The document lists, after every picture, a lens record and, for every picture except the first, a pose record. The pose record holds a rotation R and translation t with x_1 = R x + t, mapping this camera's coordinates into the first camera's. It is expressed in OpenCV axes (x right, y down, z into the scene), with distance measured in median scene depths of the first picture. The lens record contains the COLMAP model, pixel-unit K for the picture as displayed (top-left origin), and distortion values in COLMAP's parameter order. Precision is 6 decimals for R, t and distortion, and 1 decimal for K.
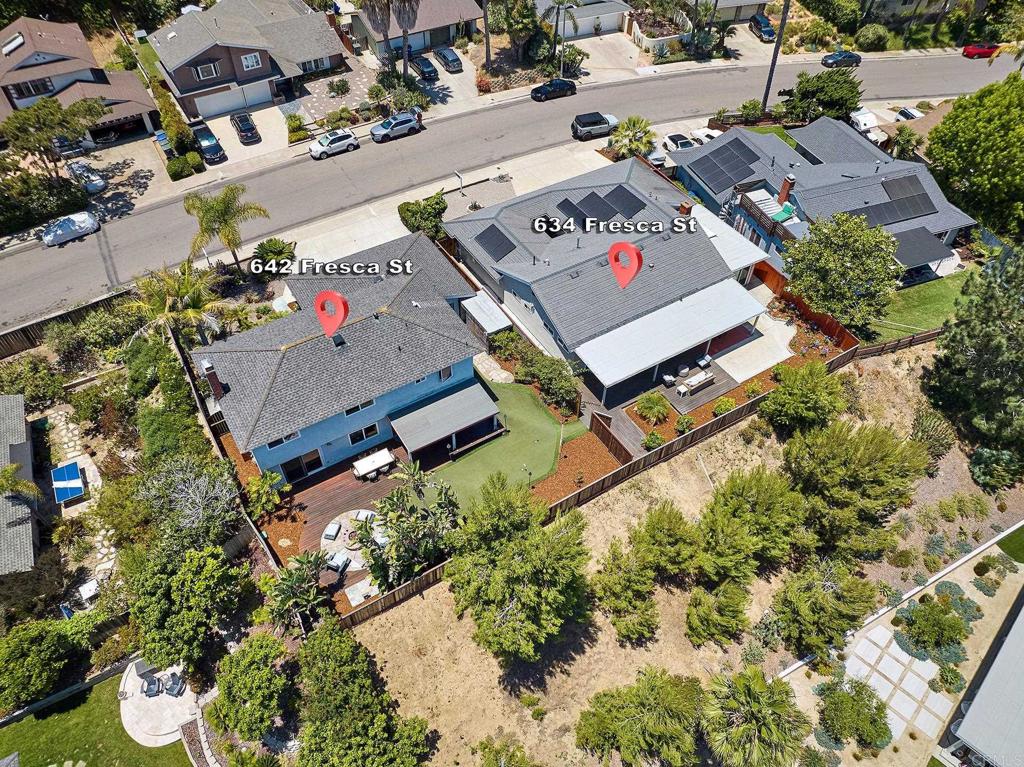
lens RADIAL K [[722.6, 0, 511.1], [0, 722.6, 381.4], [0, 0, 1]] dist [-0.050360, 0.022912]
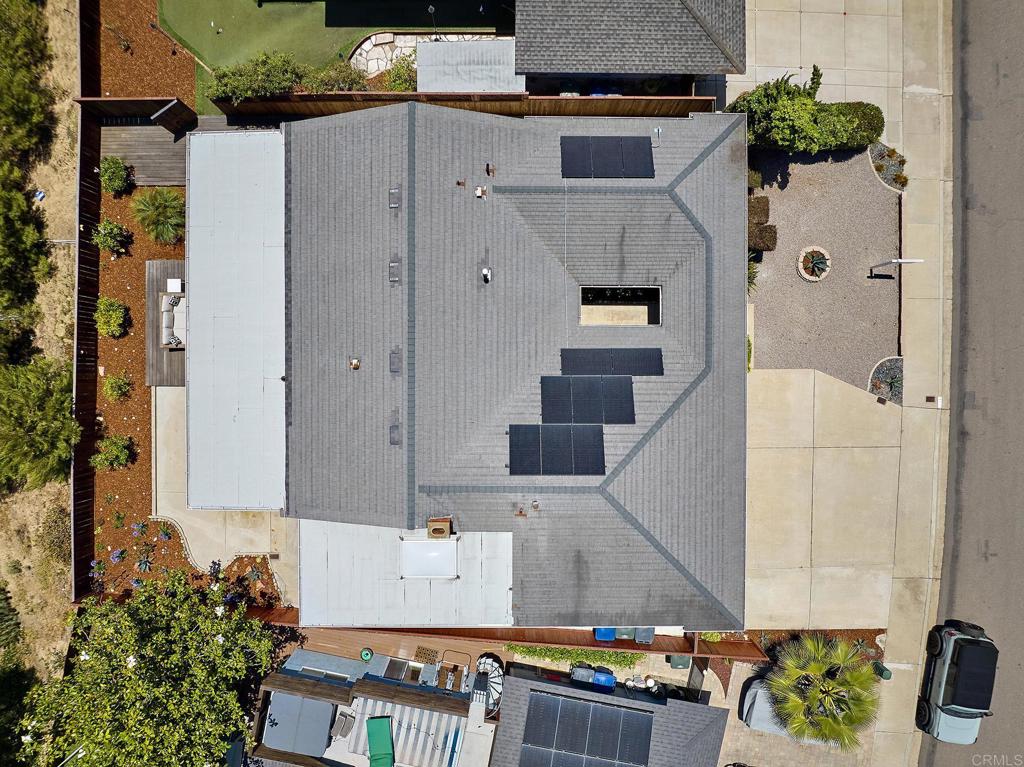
lens RADIAL K [[730.7, 0, 511.7], [0, 730.7, 377.0], [0, 0, 1]] dist [-0.068172, 0.047806]
pose [[-0.524126, 0.851631, -0.004181, 0.152354], [-0.640377, -0.390866, 0.661166, -0.581281], [0.561435, 0.349212, 0.750228, 0.706863]]
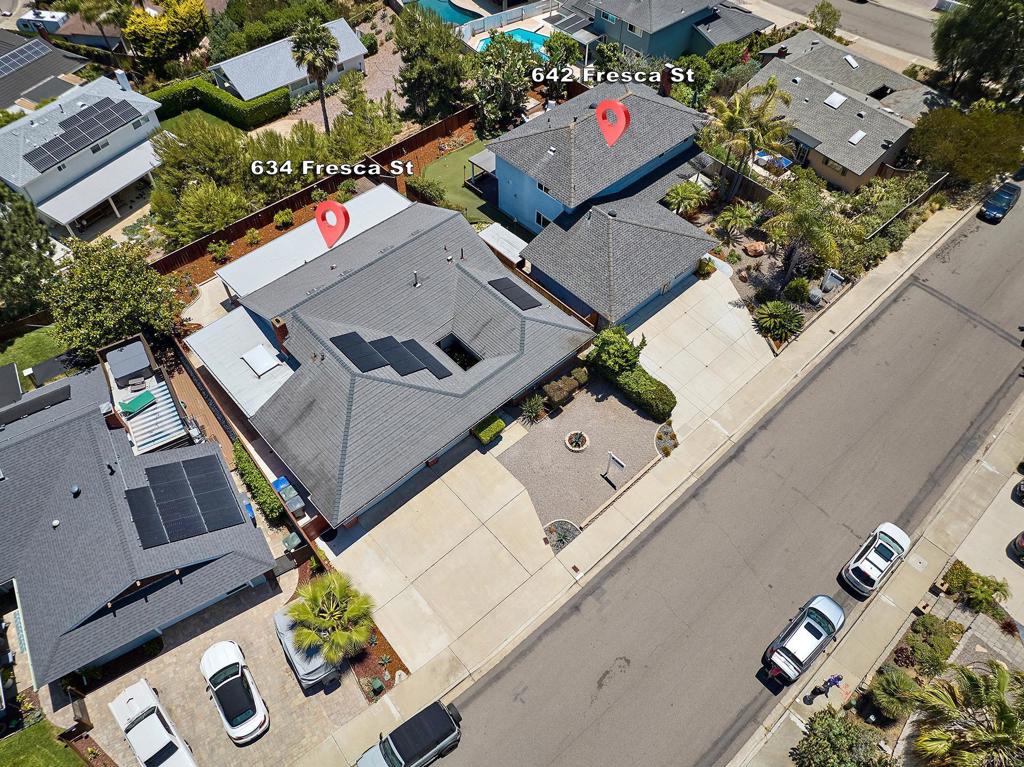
lens RADIAL K [[722.6, 0, 511.1], [0, 722.6, 381.4], [0, 0, 1]] dist [-0.050360, 0.022912]
pose [[-0.980694, 0.146184, -0.129886, 0.117497], [-0.153443, -0.163506, 0.974536, -1.133346], [0.121224, 0.975652, 0.182780, 1.030870]]
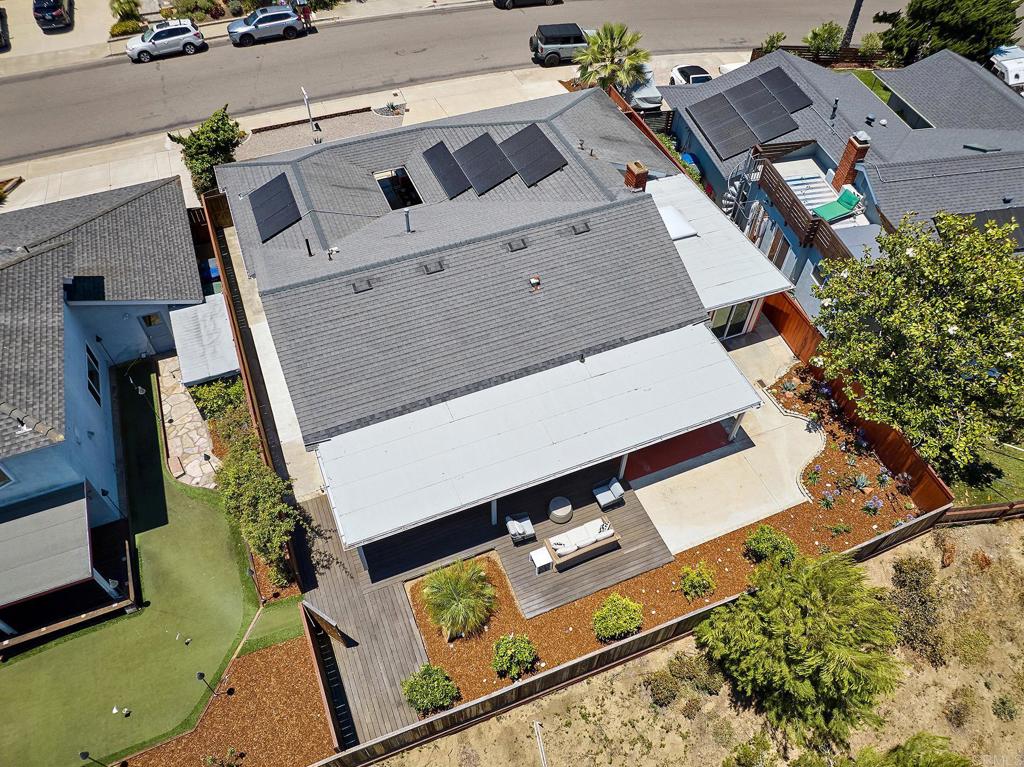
lens RADIAL K [[730.7, 0, 511.7], [0, 730.7, 377.0], [0, 0, 1]] dist [-0.068172, 0.047806]
pose [[0.987914, 0.120601, -0.097372, 0.242566], [-0.118169, 0.992528, 0.030387, -0.112761], [0.100309, -0.018513, 0.994784, 0.517241]]
